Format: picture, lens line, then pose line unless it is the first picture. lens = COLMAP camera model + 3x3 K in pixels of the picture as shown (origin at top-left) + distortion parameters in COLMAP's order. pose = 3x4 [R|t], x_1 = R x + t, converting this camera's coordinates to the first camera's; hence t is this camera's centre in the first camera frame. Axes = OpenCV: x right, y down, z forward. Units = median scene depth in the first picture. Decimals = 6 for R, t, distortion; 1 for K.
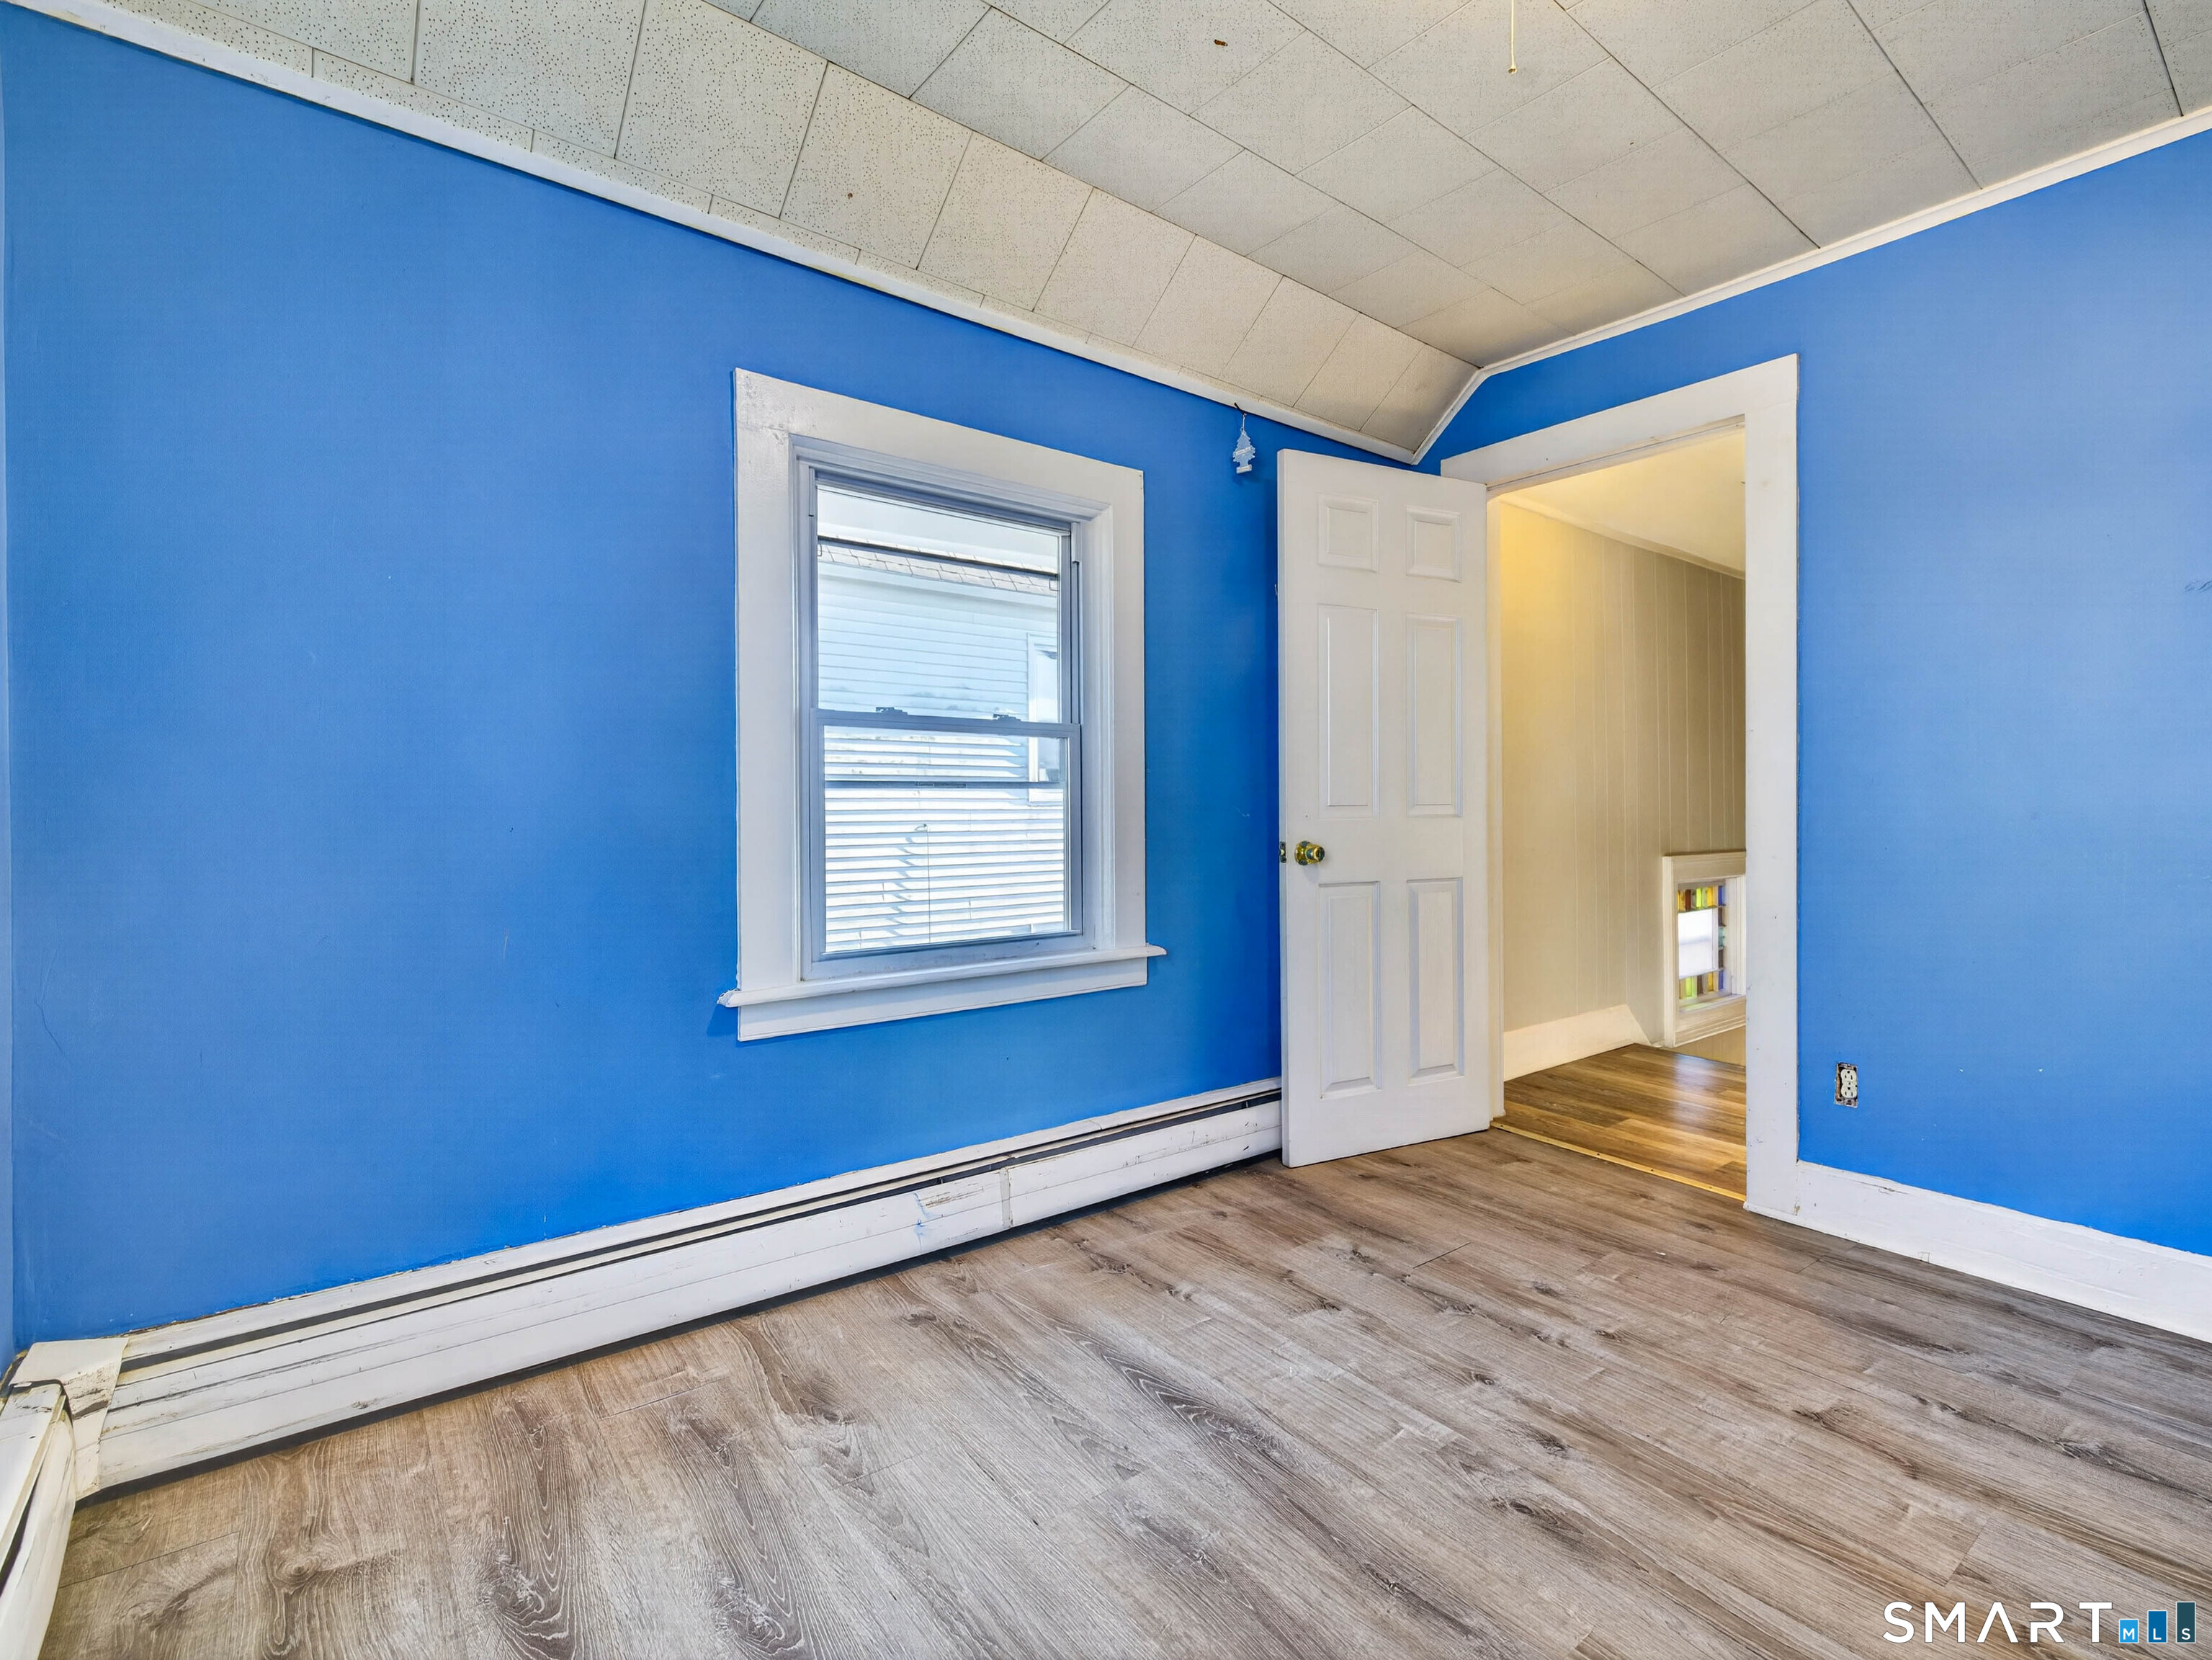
lens RADIAL K [[1036.9, 0, 1112.8], [0, 1036.9, 808.4], [0, 0, 1]] dist [0.010811, 0.000450]
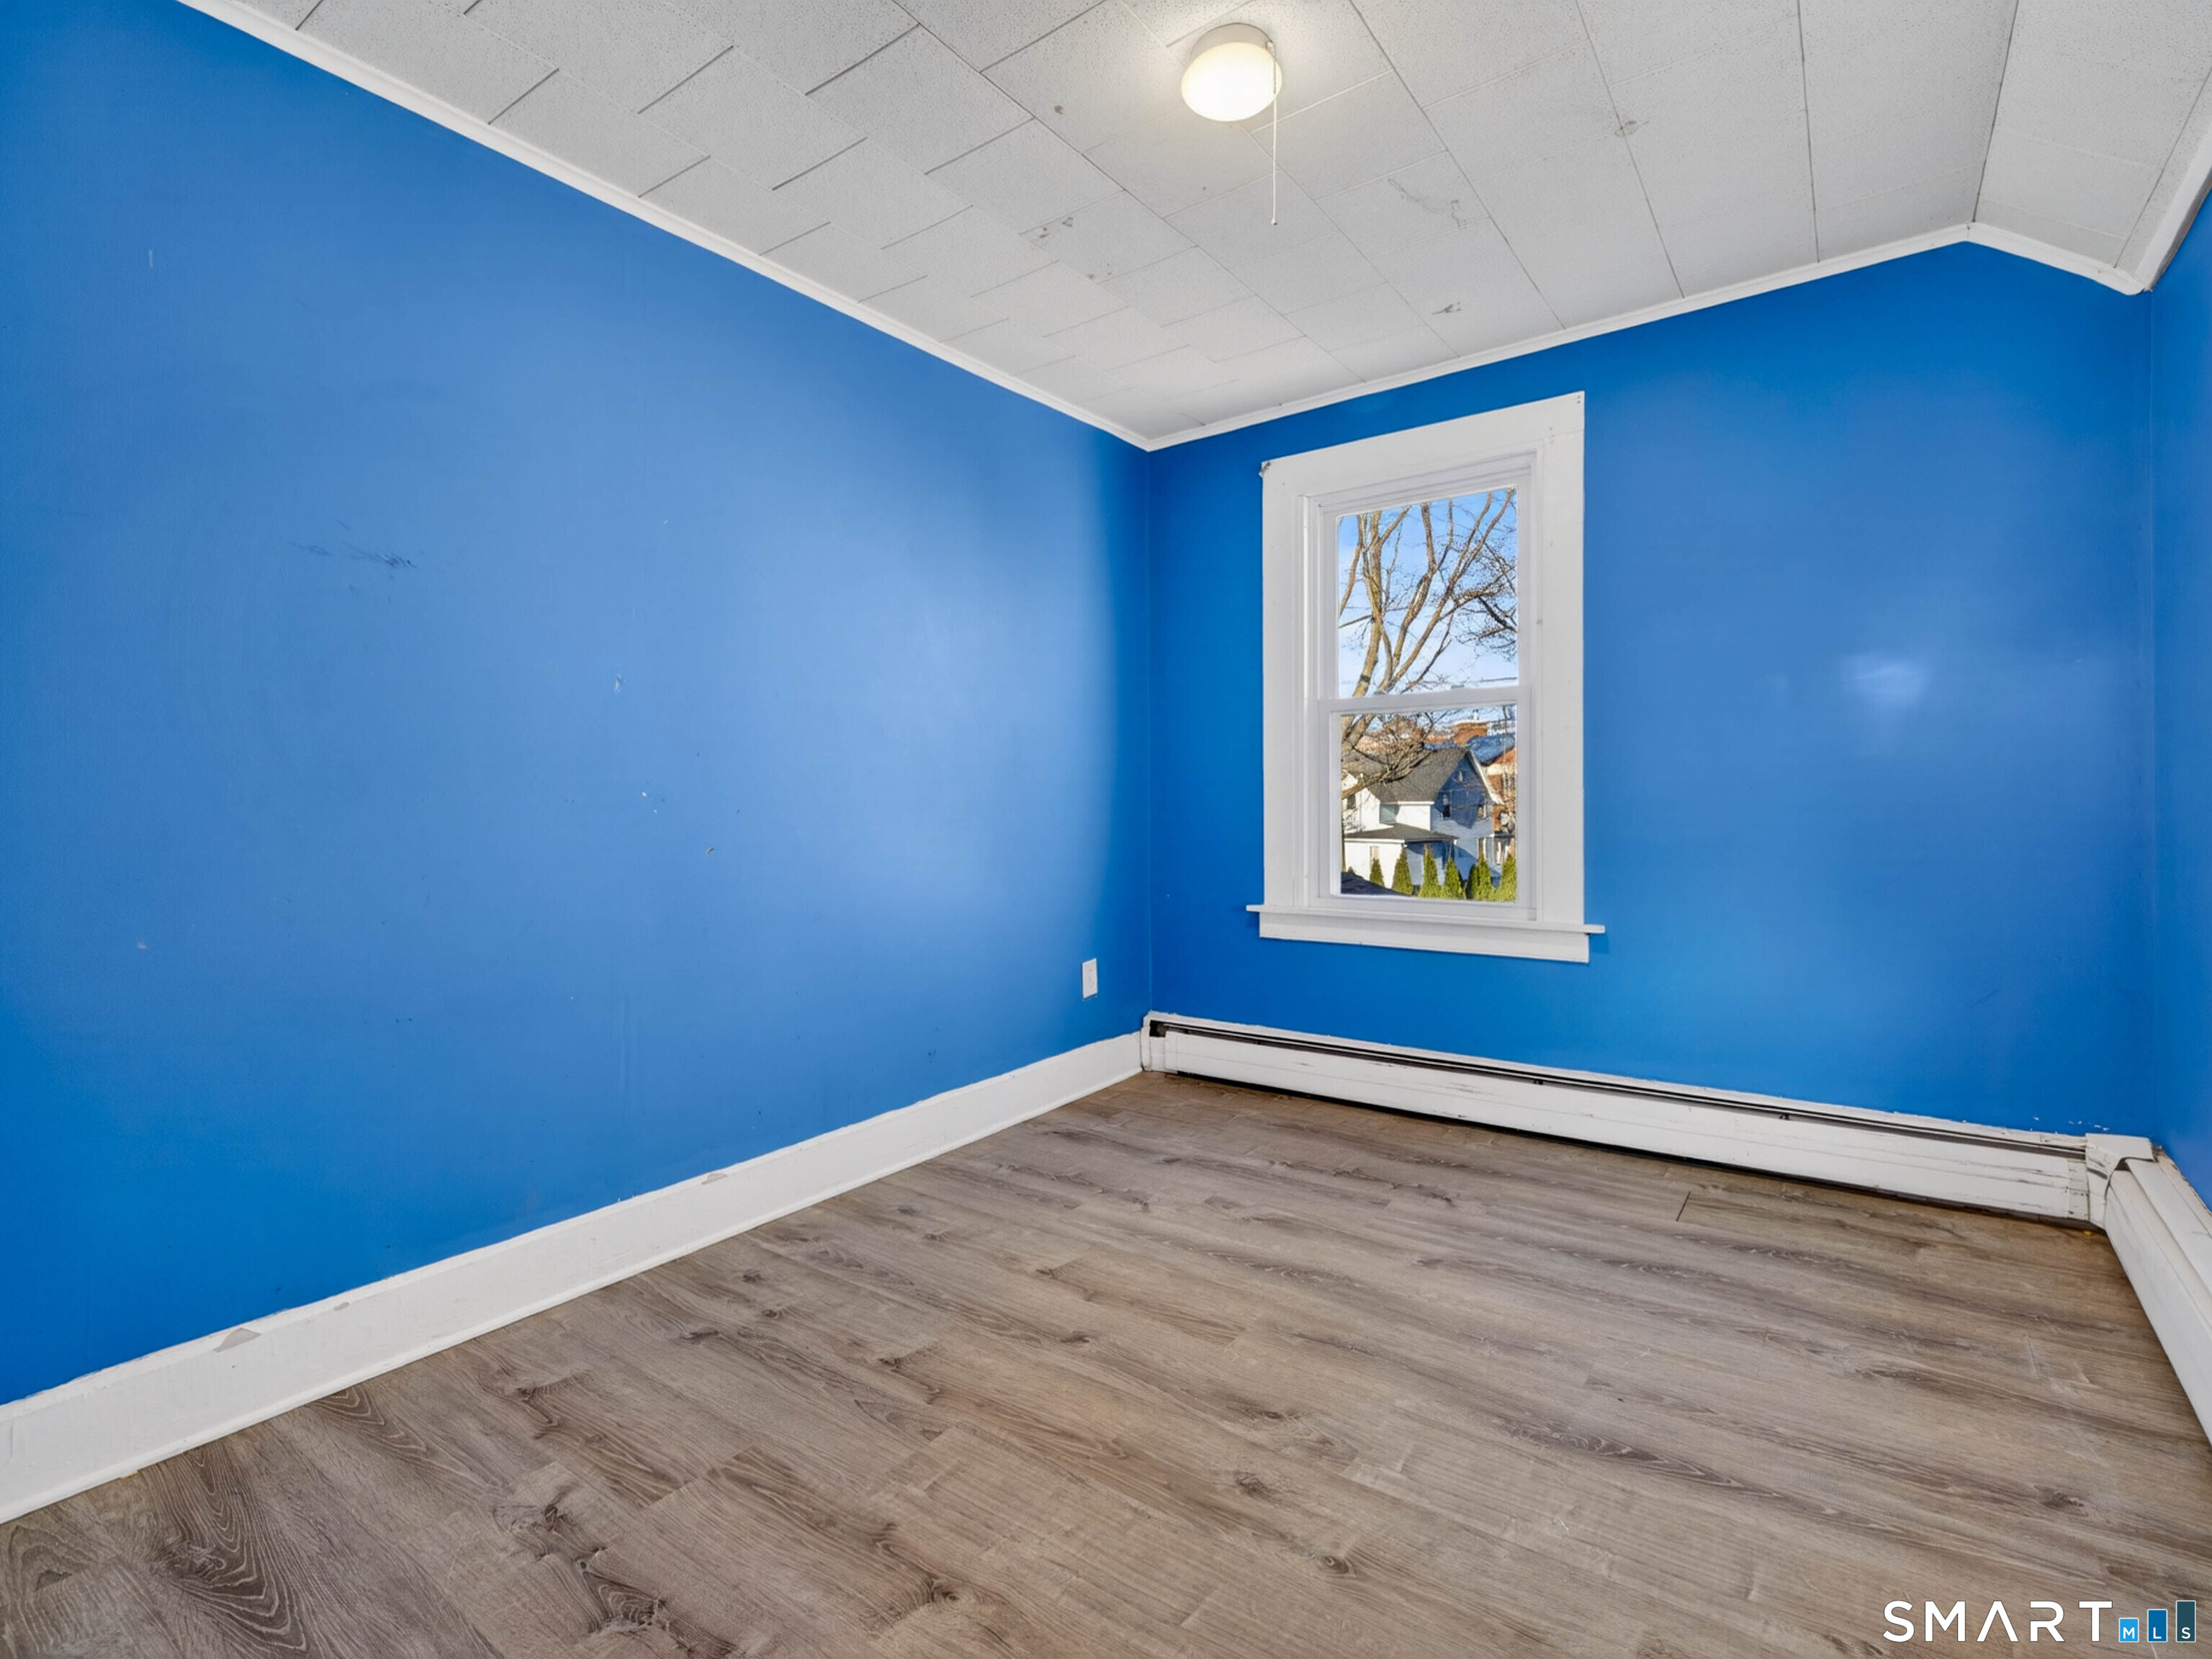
lens RADIAL K [[1036.8, 0, 1112.8], [0, 1036.8, 807.9], [0, 0, 1]] dist [0.010811, 0.000450]
pose [[-0.961391, 0.005607, -0.275128, 0.793319], [0.003250, 0.999954, 0.009024, -0.001034], [0.275166, 0.007782, -0.961365, 1.859594]]
